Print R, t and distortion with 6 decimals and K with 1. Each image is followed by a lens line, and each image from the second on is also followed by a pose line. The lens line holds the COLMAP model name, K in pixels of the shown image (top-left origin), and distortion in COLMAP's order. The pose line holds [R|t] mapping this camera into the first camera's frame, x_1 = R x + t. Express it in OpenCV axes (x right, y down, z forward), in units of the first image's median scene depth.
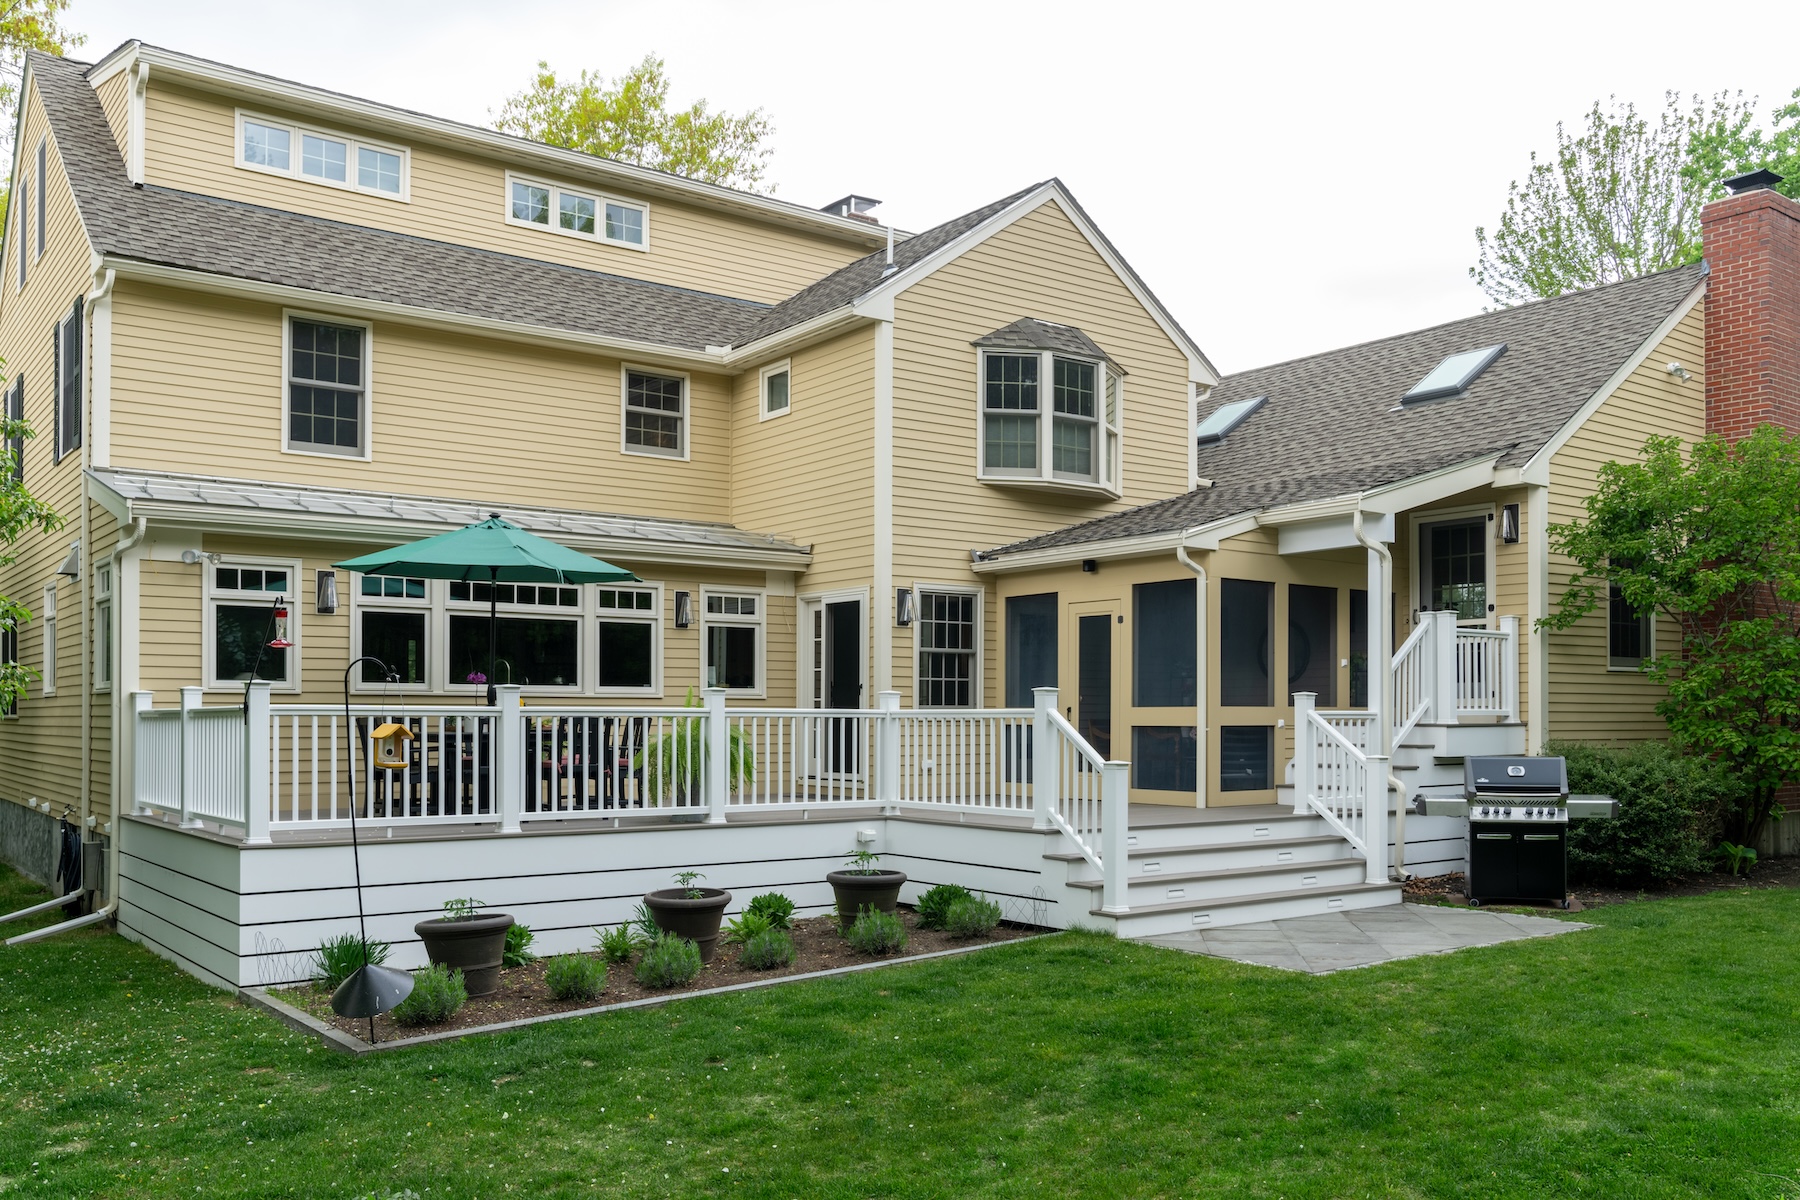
lens RADIAL K [[1477.4, 0, 904.0], [0, 1477.4, 588.5], [0, 0, 1]] dist [-0.010164, 0.002649]
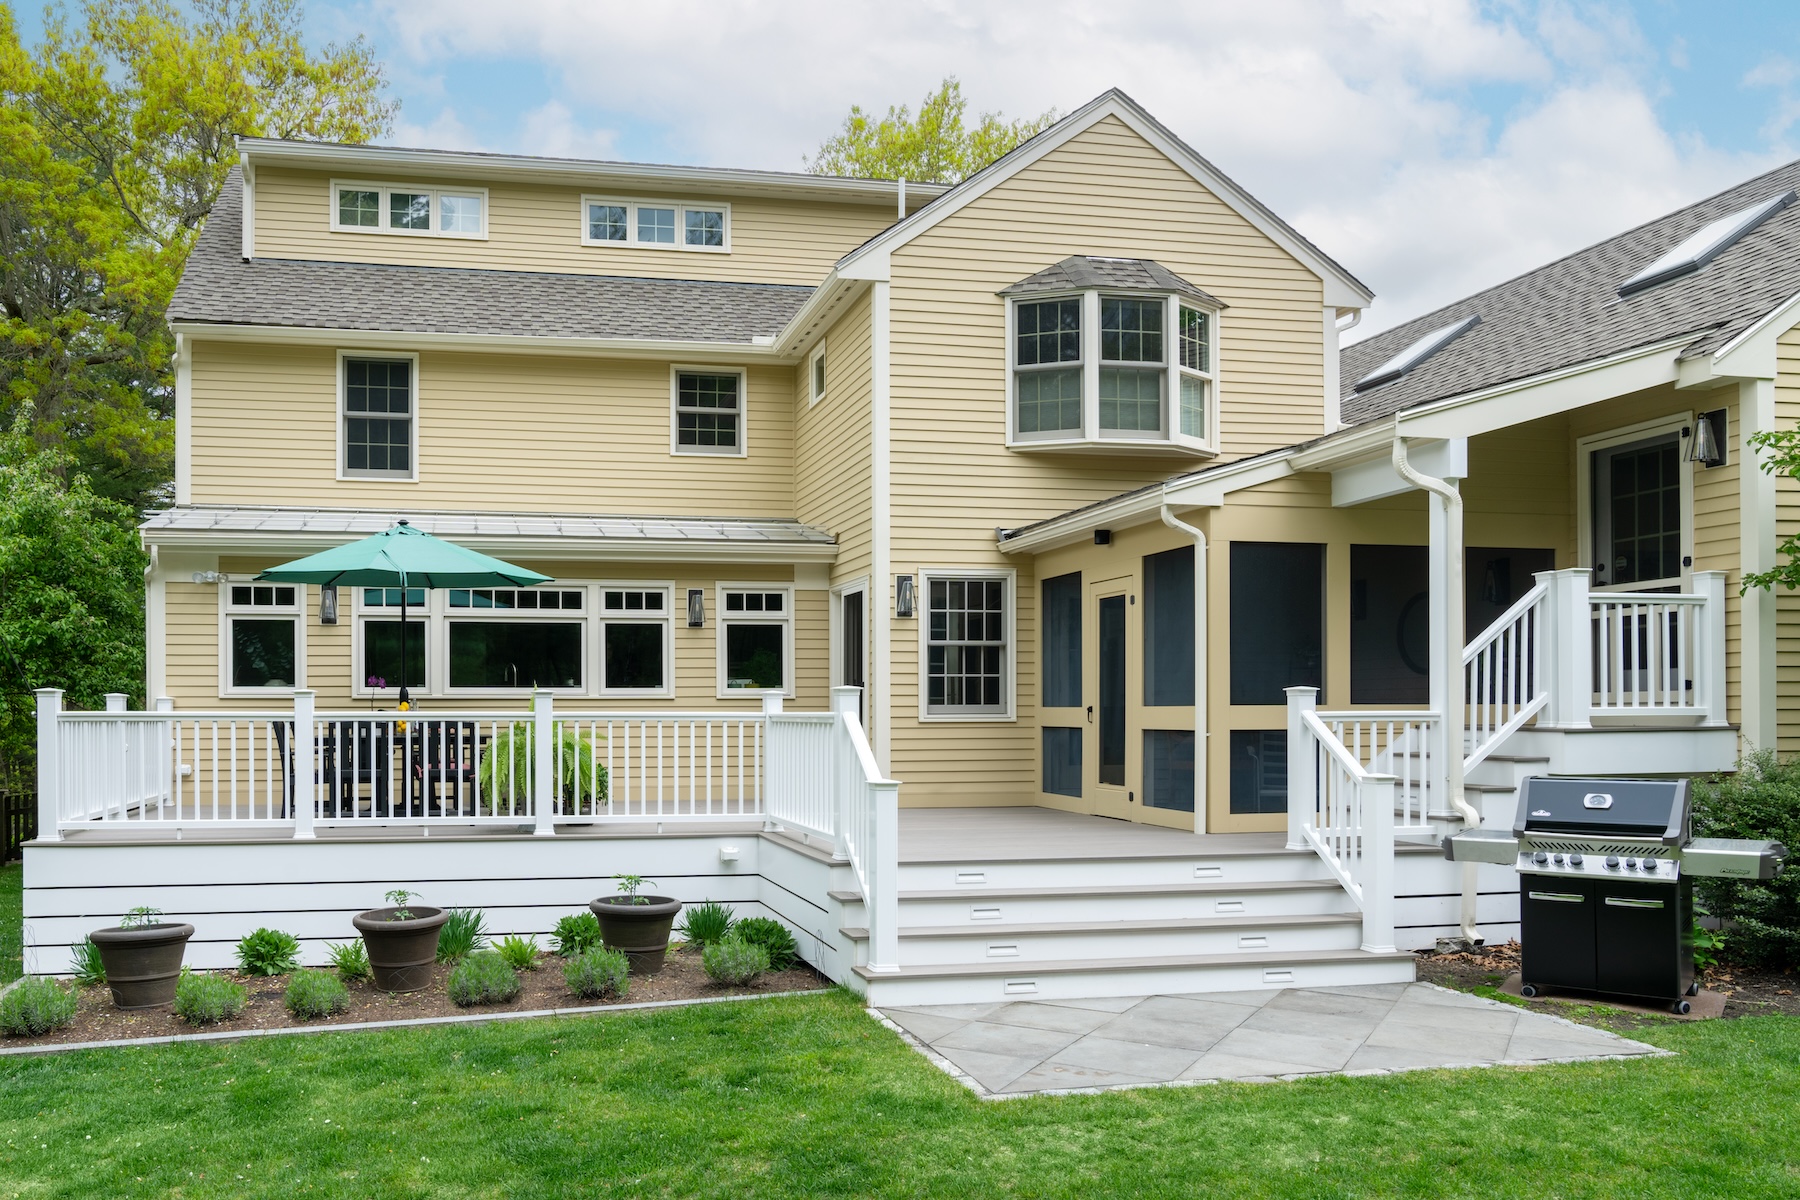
lens RADIAL K [[1288.5, 0, 897.9], [0, 1288.5, 618.9], [0, 0, 1]] dist [-0.012387, -0.001137]
pose [[0.892711, -0.034839, -0.449281, 0.364899], [0.042340, 0.999081, 0.006655, 0.022067], [0.448636, -0.024963, 0.893366, 0.312093]]
